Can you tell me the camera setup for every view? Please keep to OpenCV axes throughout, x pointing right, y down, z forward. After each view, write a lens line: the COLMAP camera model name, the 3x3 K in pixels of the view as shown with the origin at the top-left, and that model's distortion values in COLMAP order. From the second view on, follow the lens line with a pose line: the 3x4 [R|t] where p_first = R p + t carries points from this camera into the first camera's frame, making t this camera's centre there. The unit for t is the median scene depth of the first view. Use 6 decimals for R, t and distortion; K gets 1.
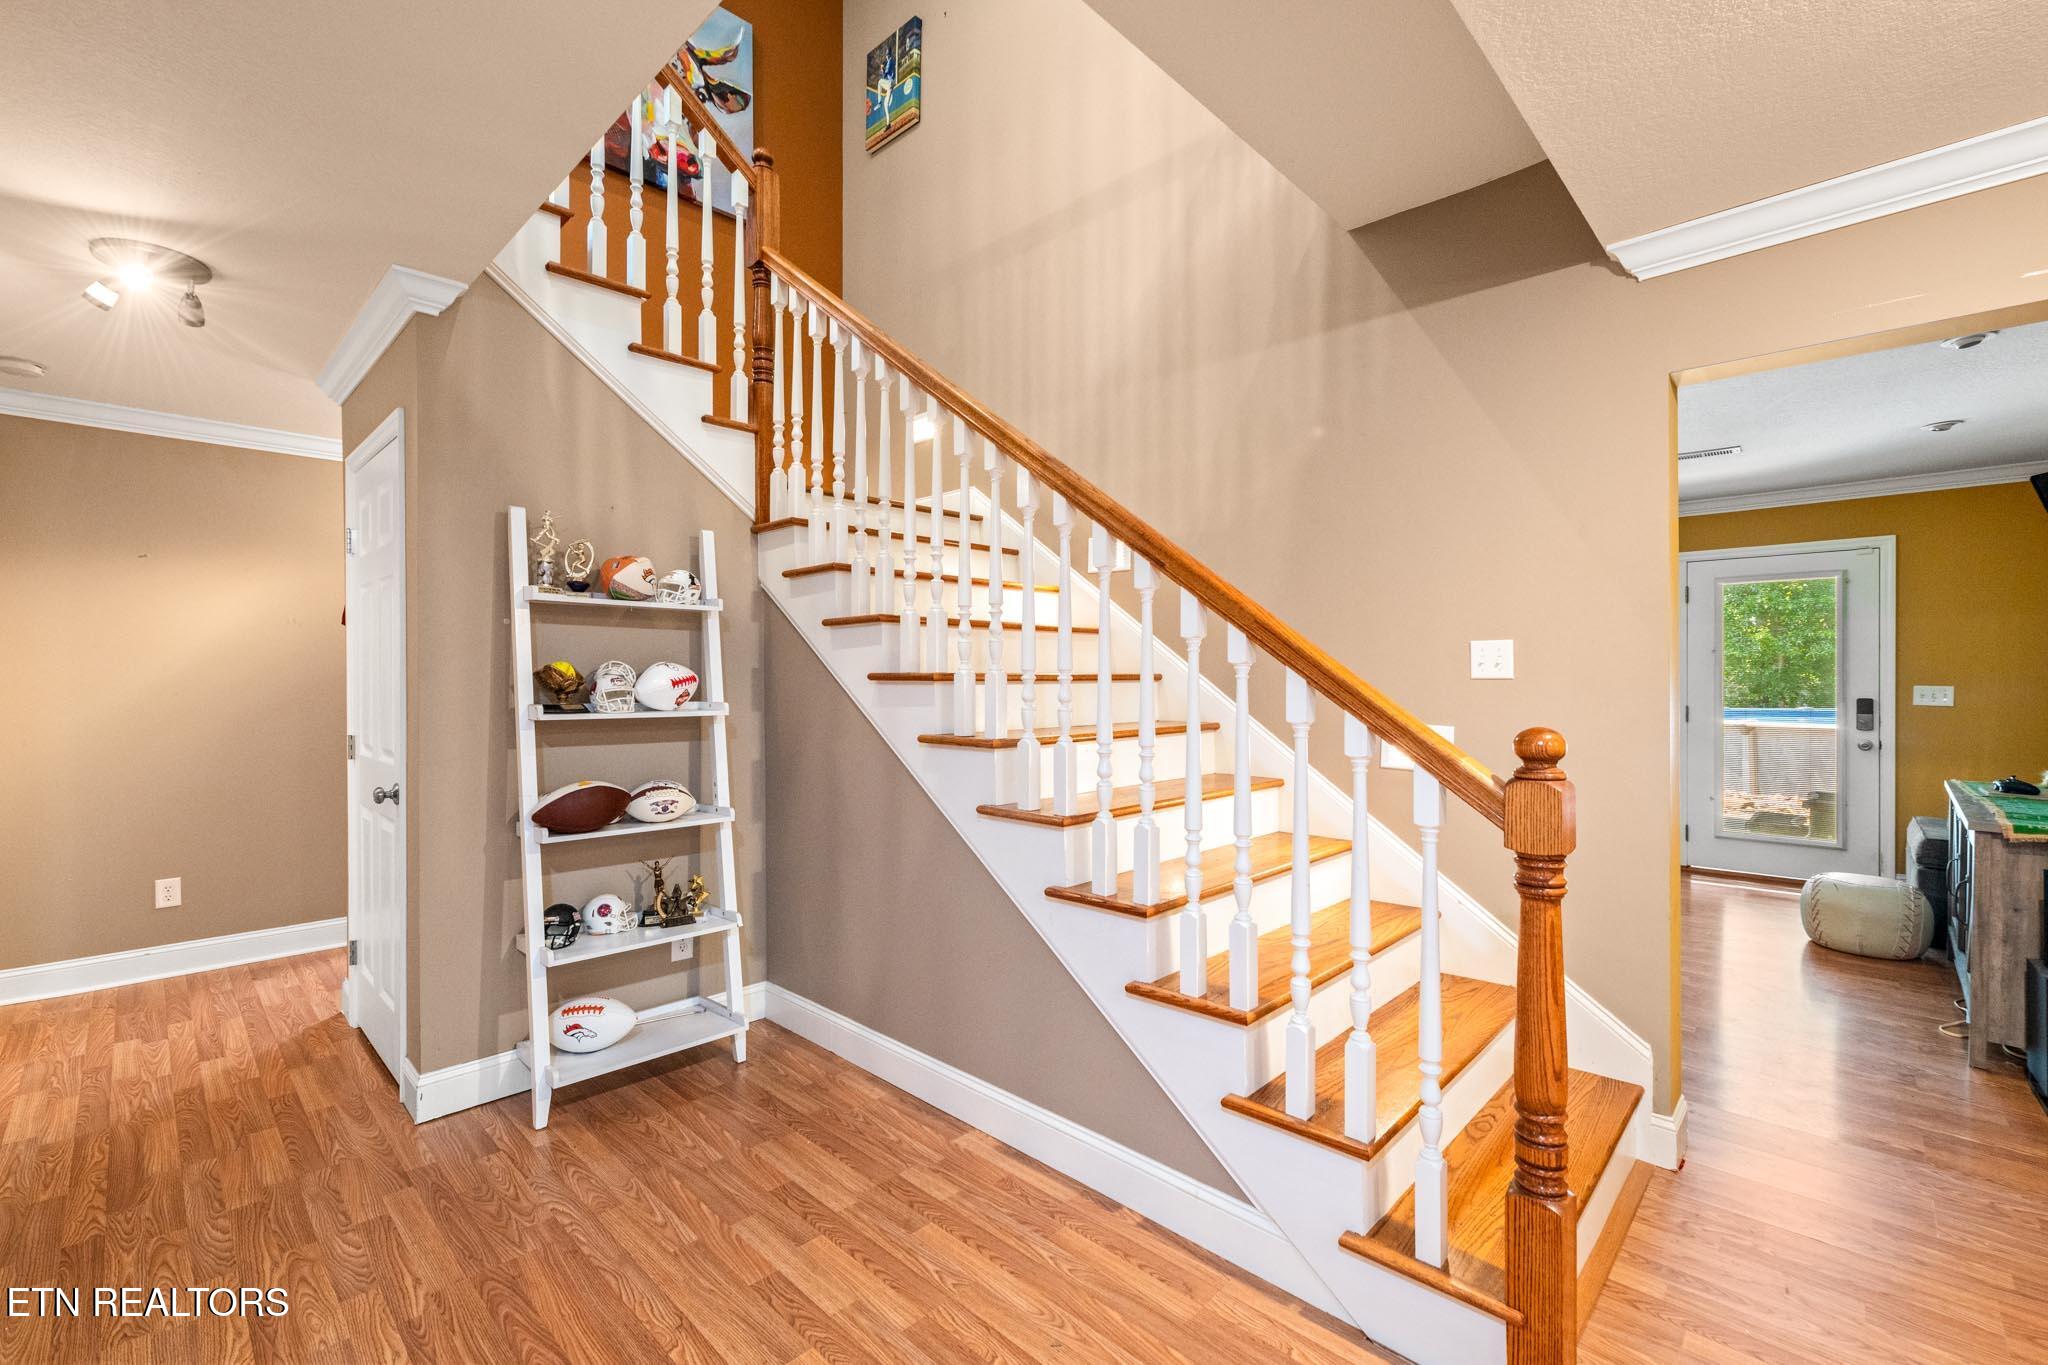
lens RADIAL K [[869.5, 0, 1024.0], [0, 869.5, 682.5], [0, 0, 1]] dist [-0.012936, 0.000368]
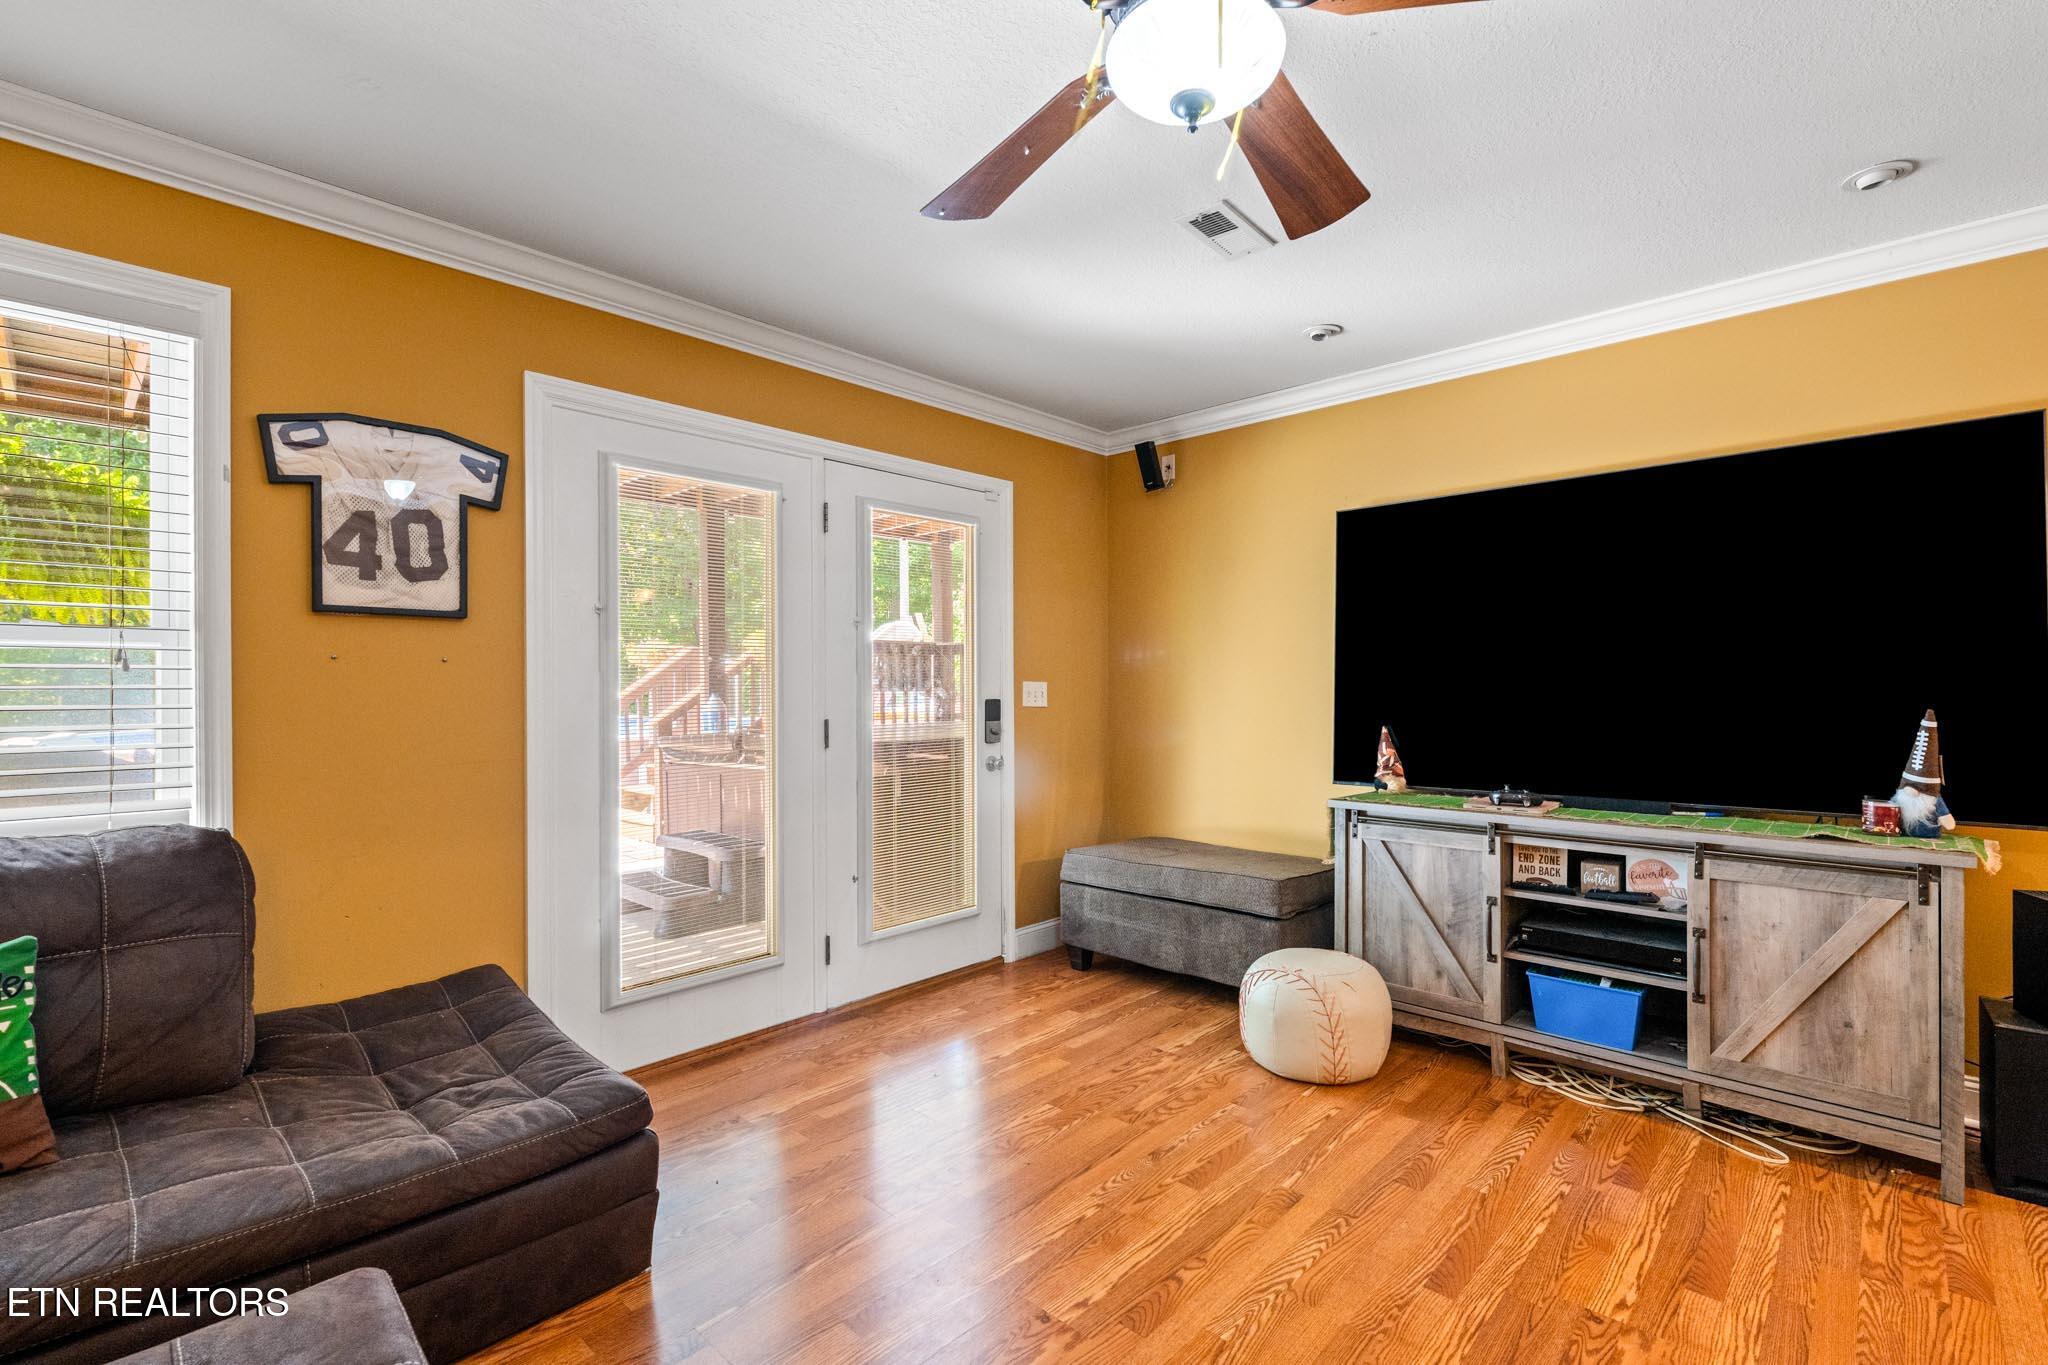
lens RADIAL K [[914.1, 0, 1031.3], [0, 914.1, 682.7], [0, 0, 1]] dist [-0.005801, -0.000481]
pose [[-0.023326, 0.001662, 0.999727, 0.206106], [0.010580, 0.999943, -0.001415, 0.006219], [-0.999672, 0.010544, -0.023342, 1.005350]]
